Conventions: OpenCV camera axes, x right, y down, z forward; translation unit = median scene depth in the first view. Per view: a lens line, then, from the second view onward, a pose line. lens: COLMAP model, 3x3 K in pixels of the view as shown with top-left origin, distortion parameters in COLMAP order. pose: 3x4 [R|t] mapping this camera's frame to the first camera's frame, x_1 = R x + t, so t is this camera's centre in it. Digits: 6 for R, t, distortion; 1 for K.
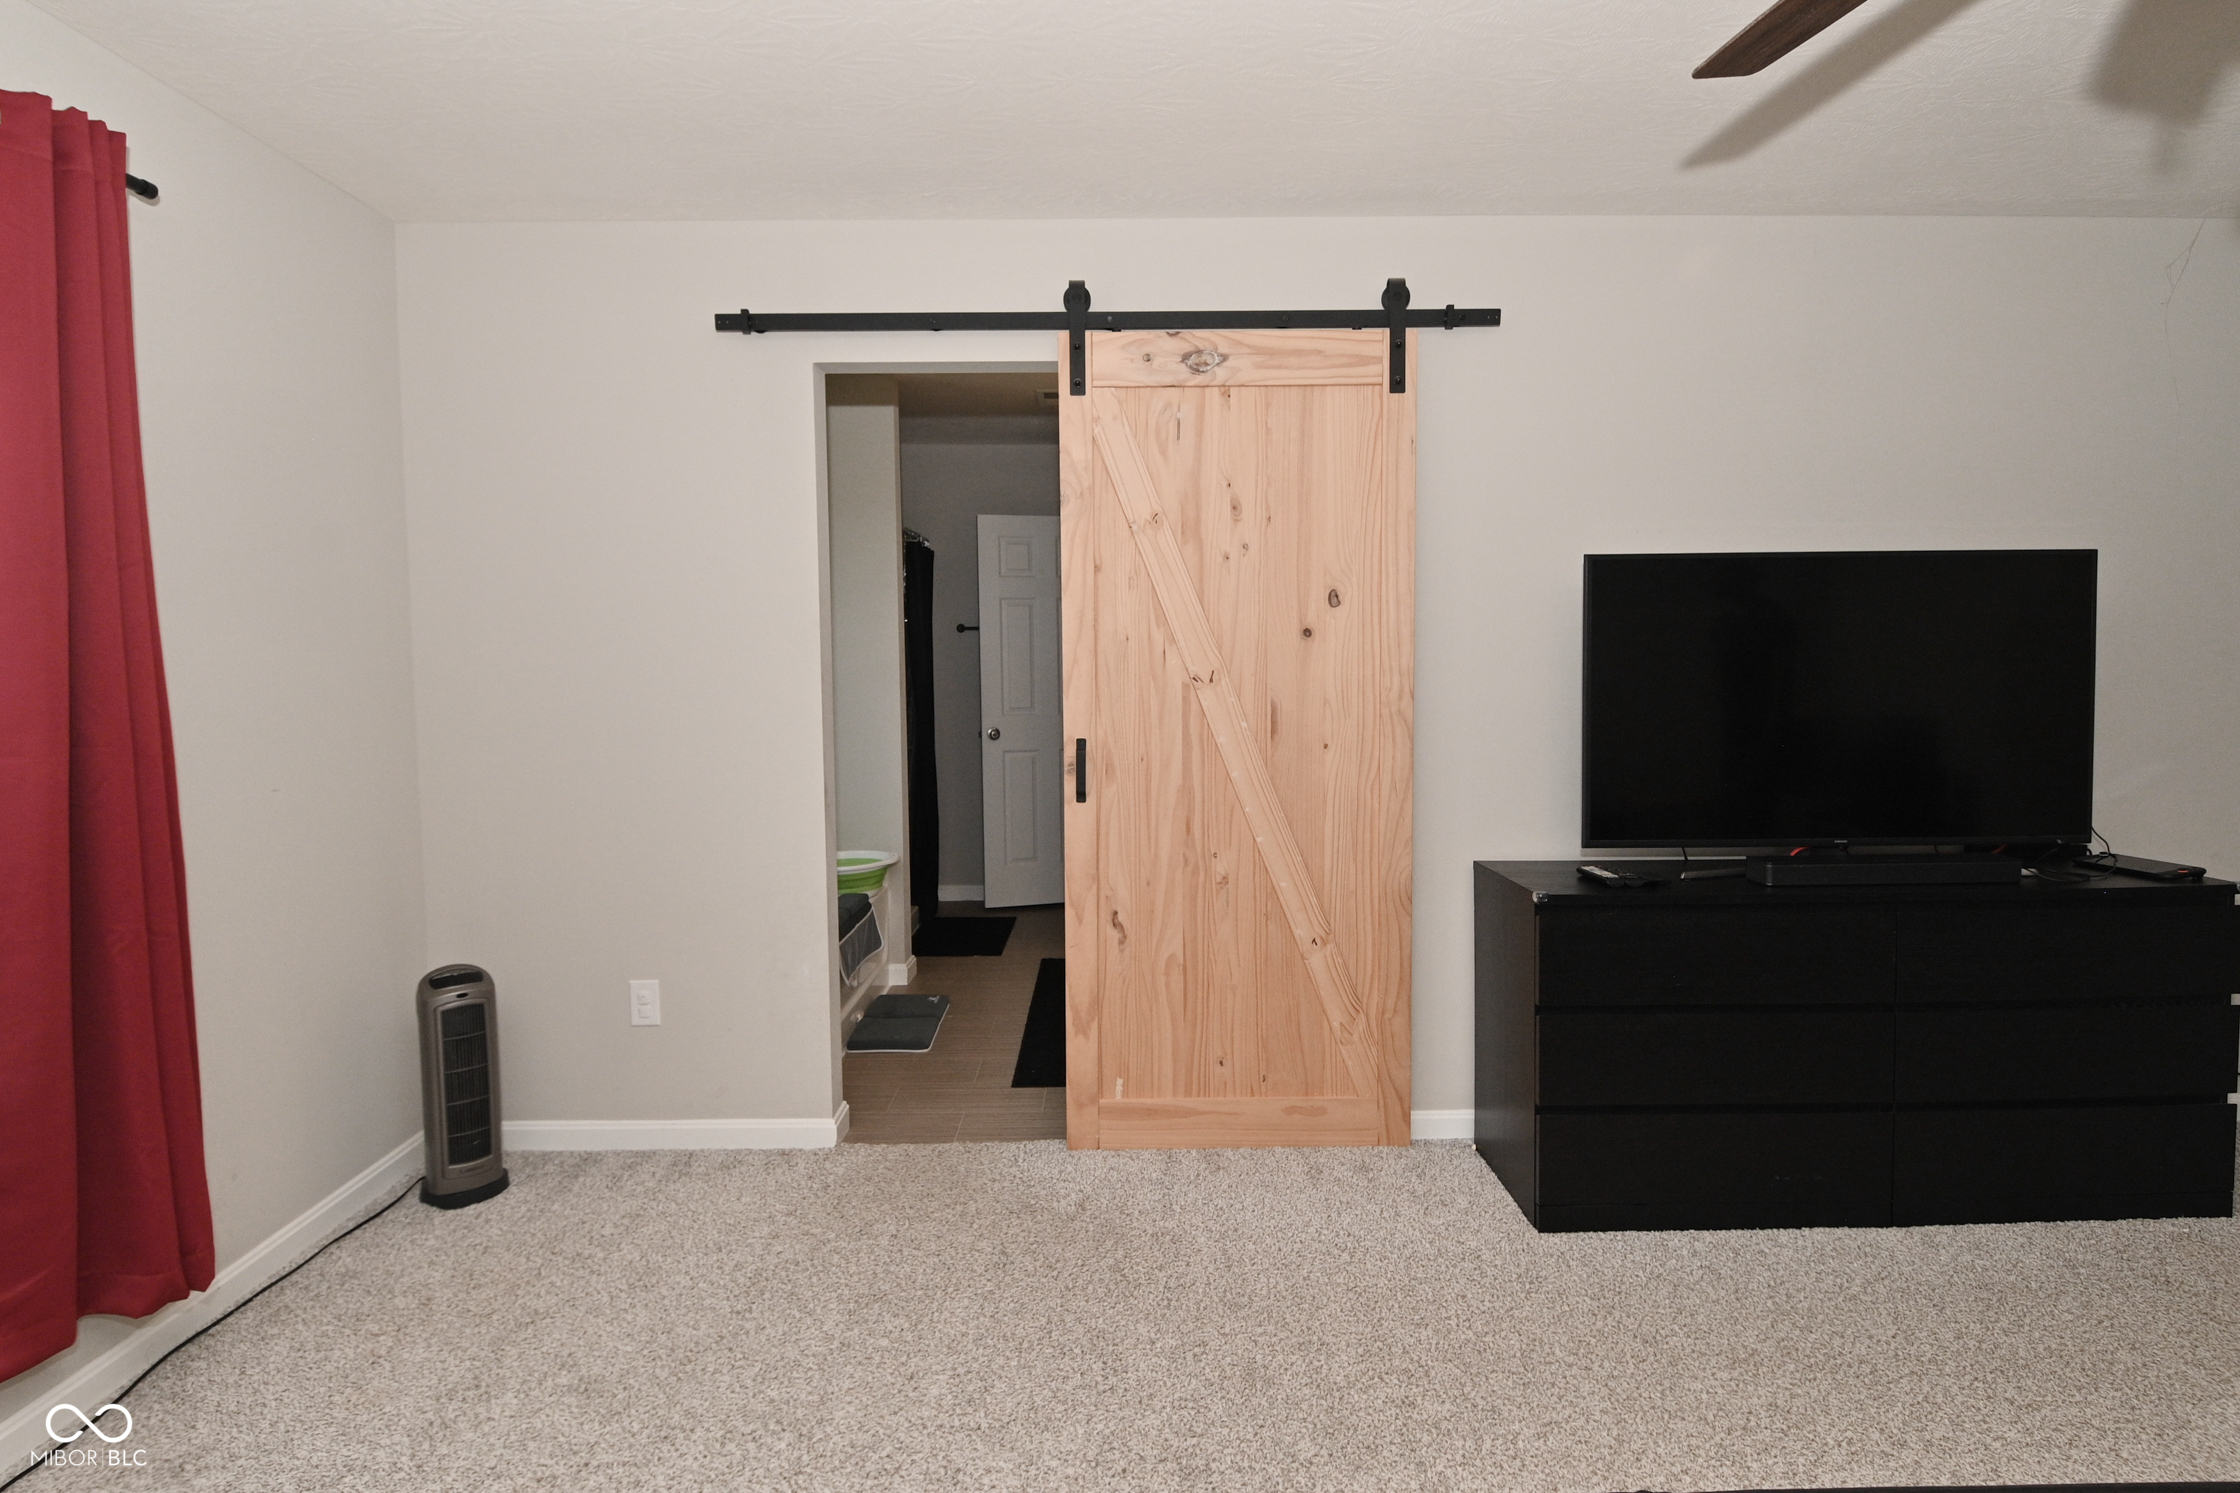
lens RADIAL K [[1179.5, 0, 1127.4], [0, 1179.5, 727.5], [0, 0, 1]] dist [0.025211, -0.034758]
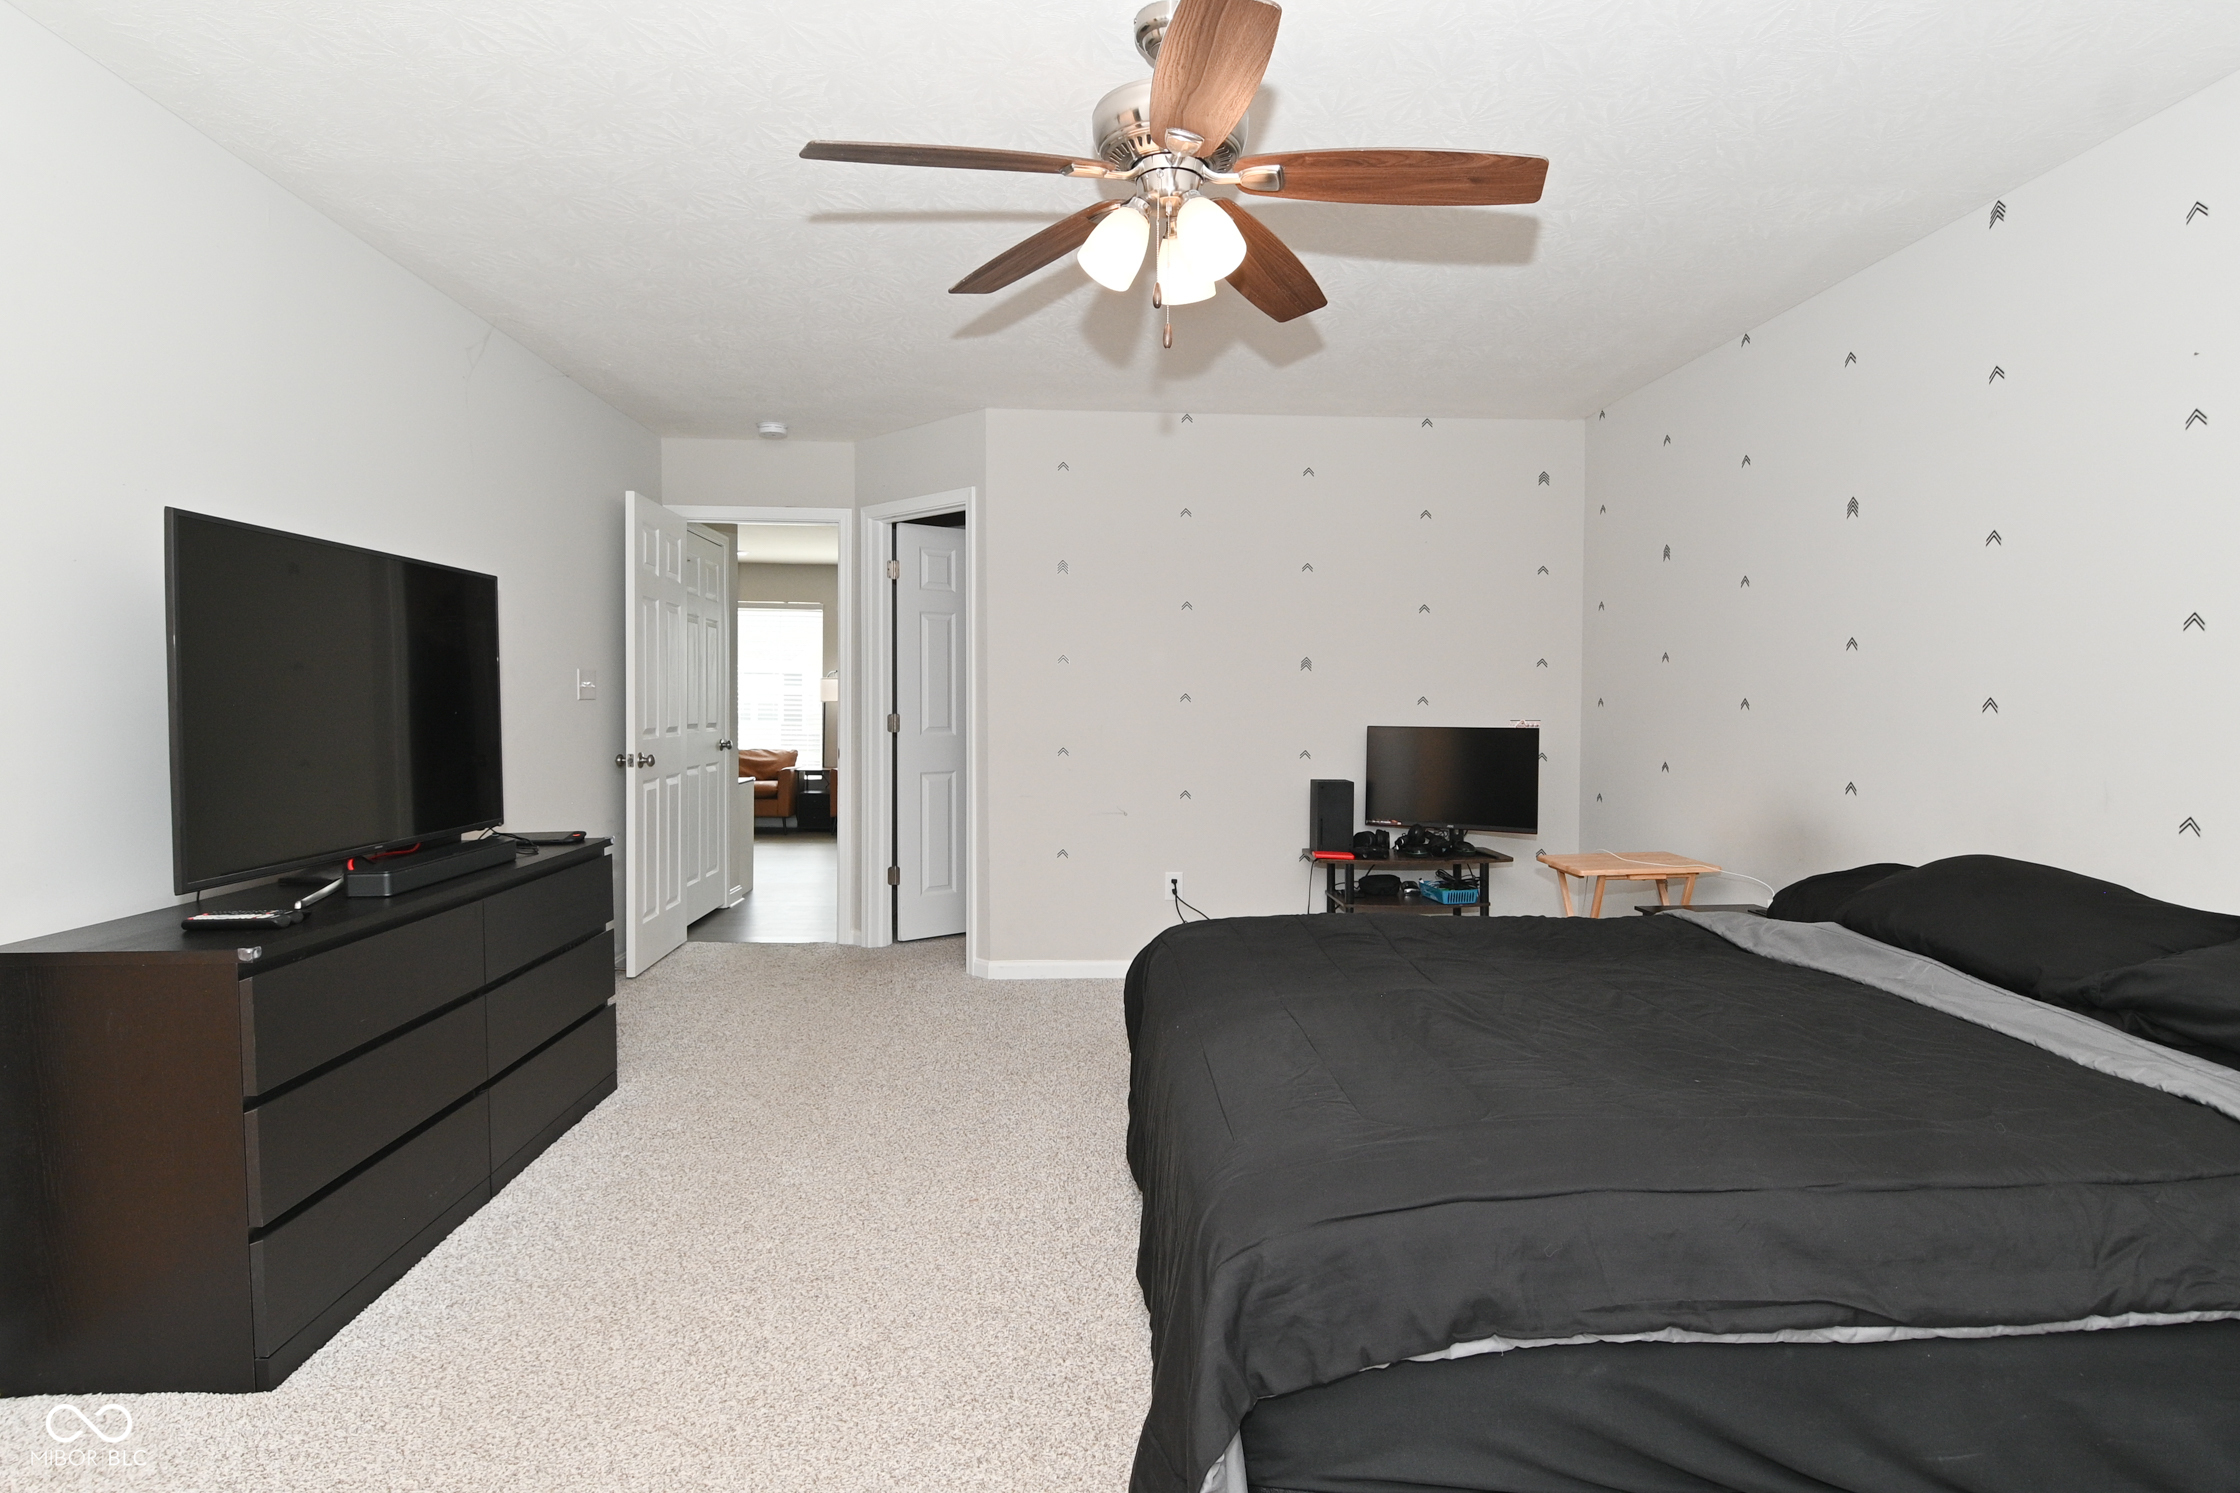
lens RADIAL K [[1179.5, 0, 1127.4], [0, 1179.5, 727.5], [0, 0, 1]] dist [0.025211, -0.034758]
pose [[-0.068925, -0.011466, 0.997556, -0.391850], [0.029882, 0.999462, 0.013552, 0.002780], [-0.997174, 0.030744, -0.068546, 0.419829]]
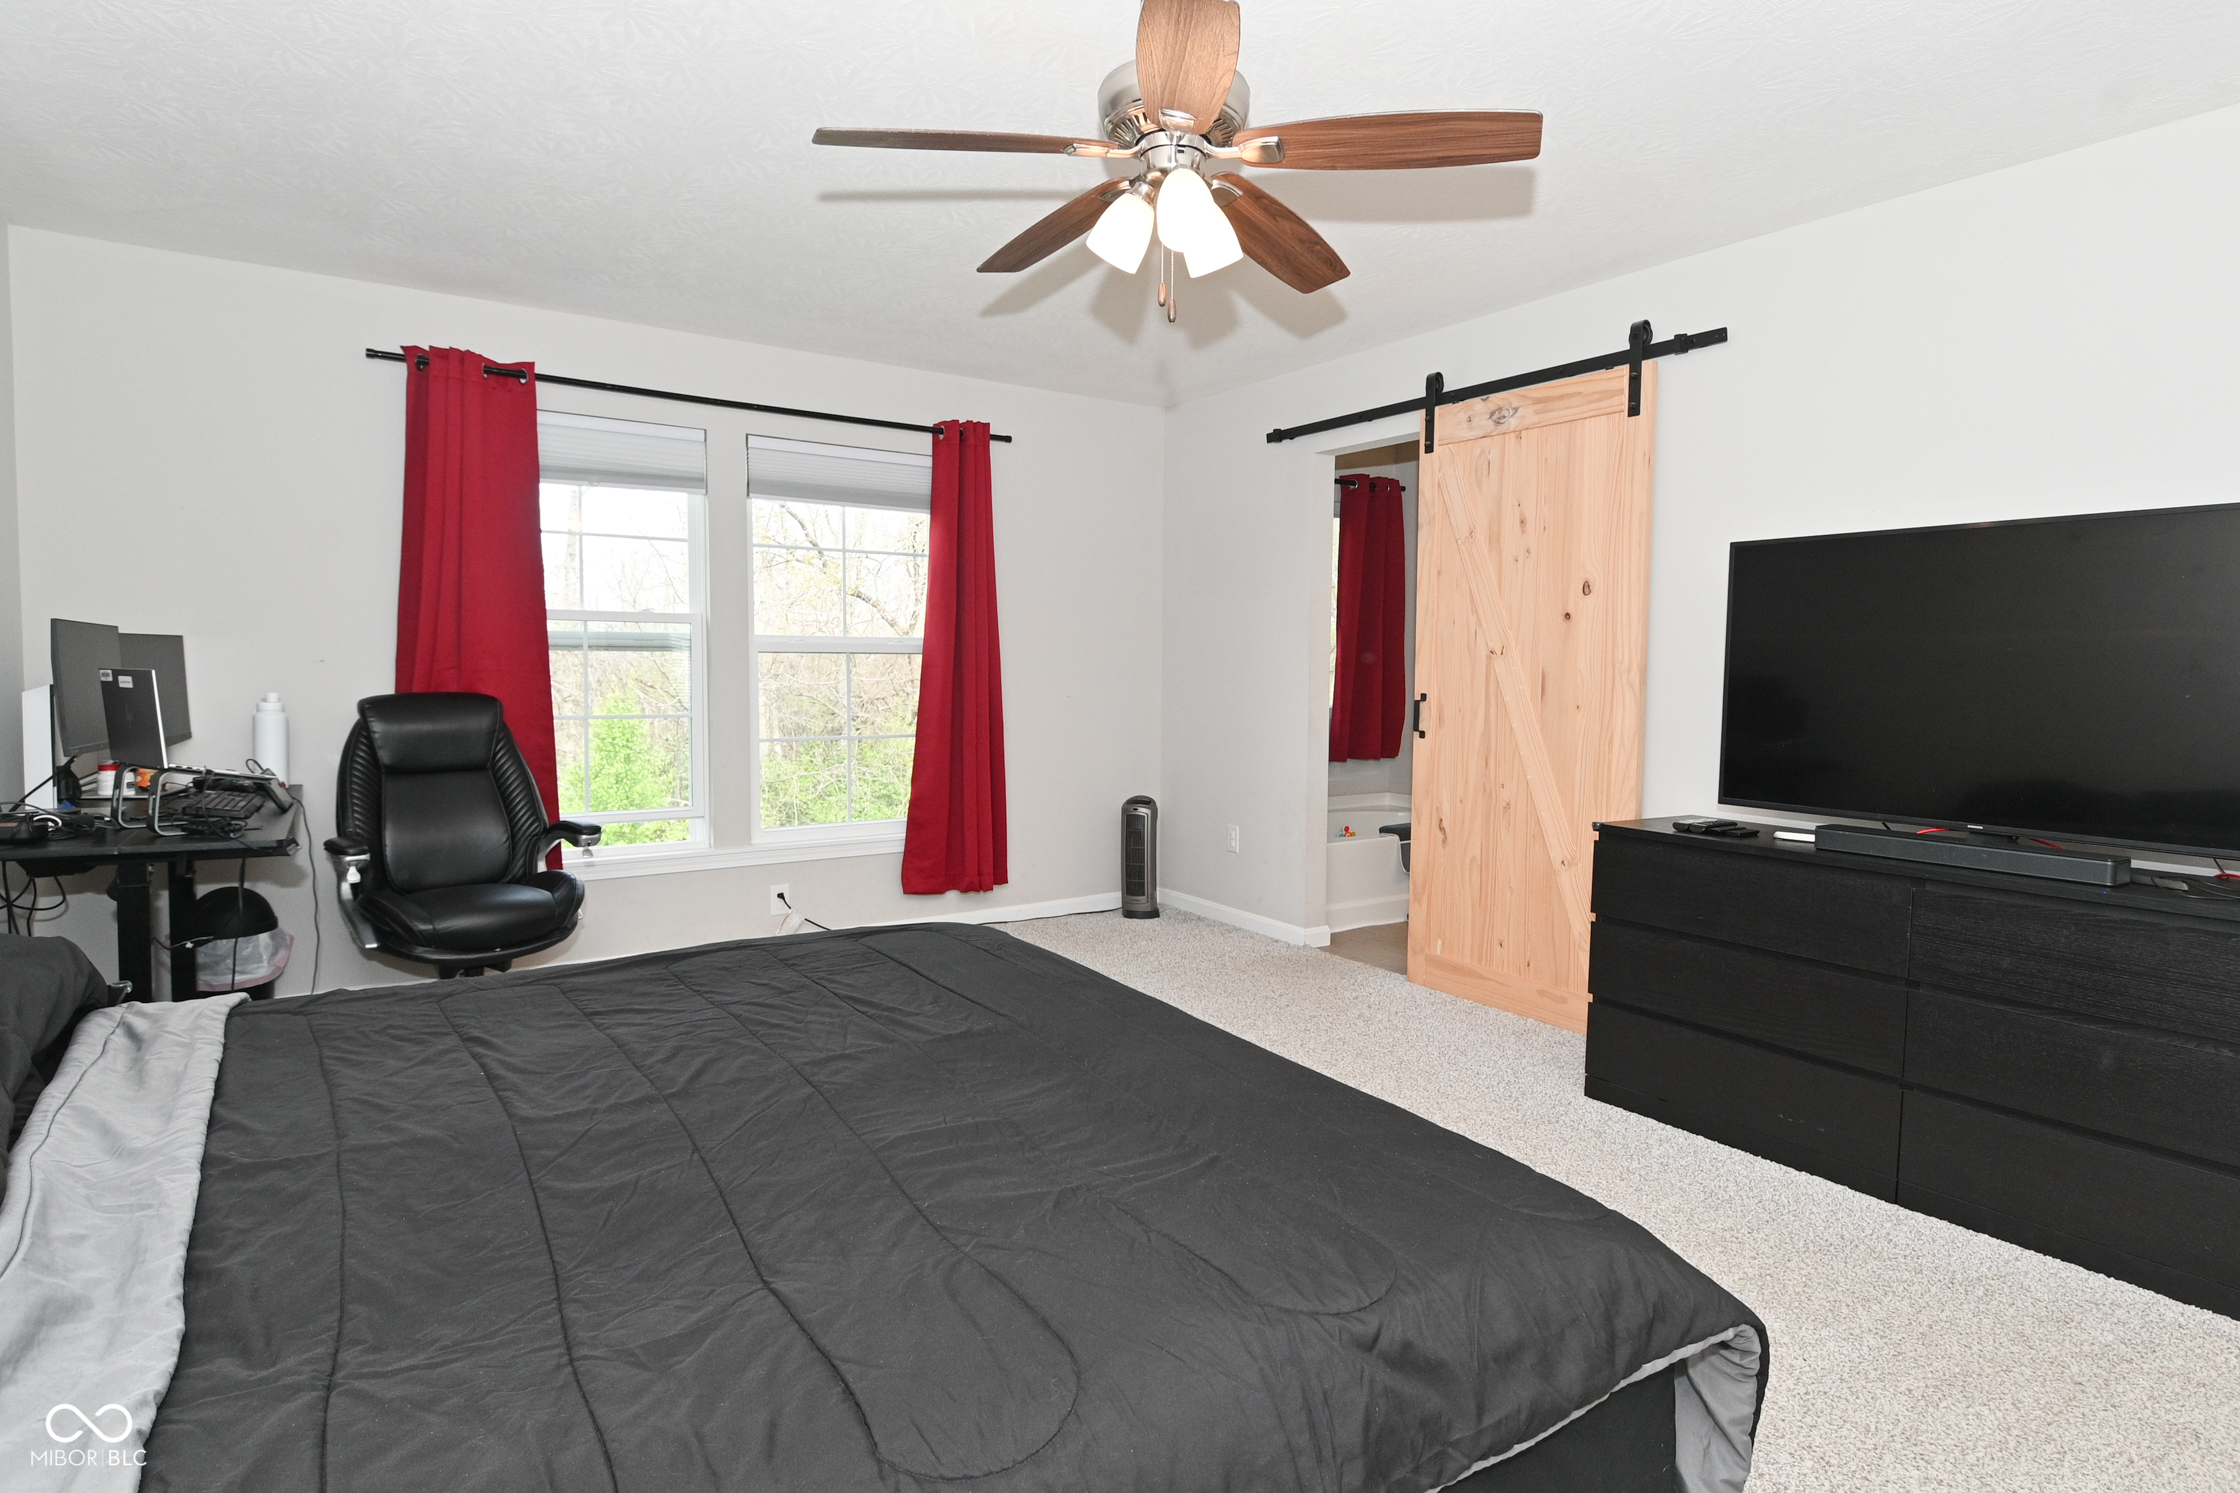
lens RADIAL K [[1179.5, 0, 1127.4], [0, 1179.5, 727.5], [0, 0, 1]] dist [0.025211, -0.034758]
pose [[0.555303, 0.062601, -0.829289, 0.961283], [-0.062114, 0.997500, 0.033707, 0.024918], [0.829325, 0.032793, 0.557803, -0.091024]]
